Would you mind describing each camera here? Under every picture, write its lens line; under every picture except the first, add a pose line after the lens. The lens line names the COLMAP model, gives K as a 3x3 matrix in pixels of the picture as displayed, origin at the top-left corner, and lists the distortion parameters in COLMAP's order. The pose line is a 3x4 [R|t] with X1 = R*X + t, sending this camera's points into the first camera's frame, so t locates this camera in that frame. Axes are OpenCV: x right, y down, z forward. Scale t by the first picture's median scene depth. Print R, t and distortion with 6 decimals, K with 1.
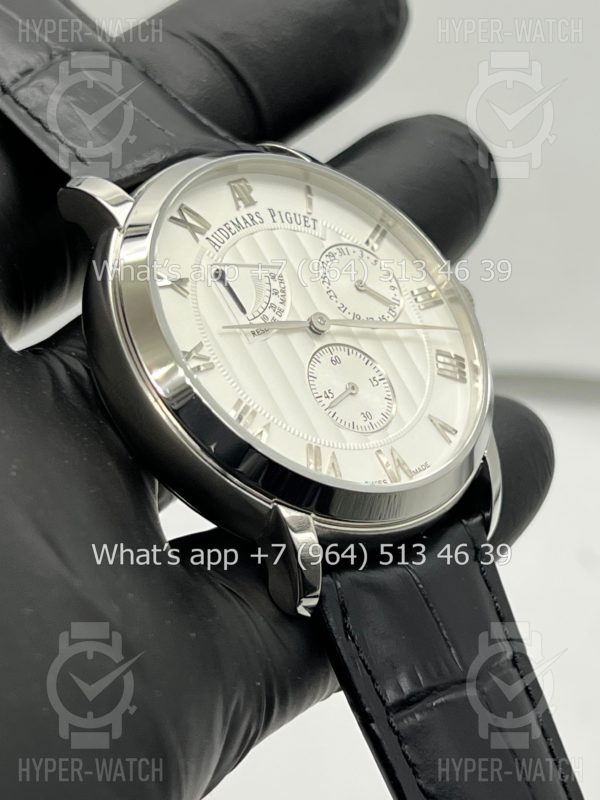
lens RADIAL K [[1860.0, 0, 299.9], [0, 1860.0, 397.5], [0, 0, 1]] dist [0.137458, 0.000000]
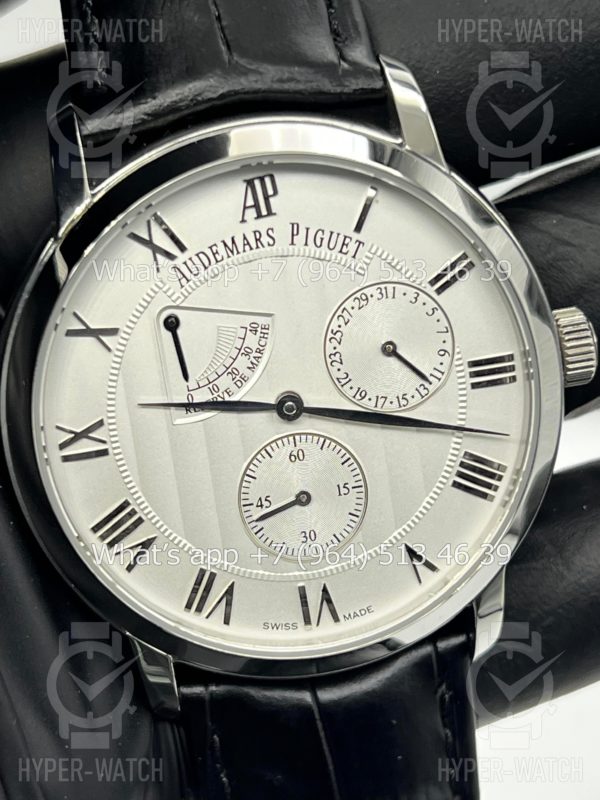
lens RADIAL K [[1860.0, 0, 285.0], [0, 1860.0, 399.6], [0, 0, 1]] dist [0.137458, 0.000000]
pose [[0.841026, 0.409030, -0.354076, 0.281688], [-0.137053, 0.794230, 0.591959, -0.499929], [0.523347, -0.449326, 0.724027, 0.436323]]
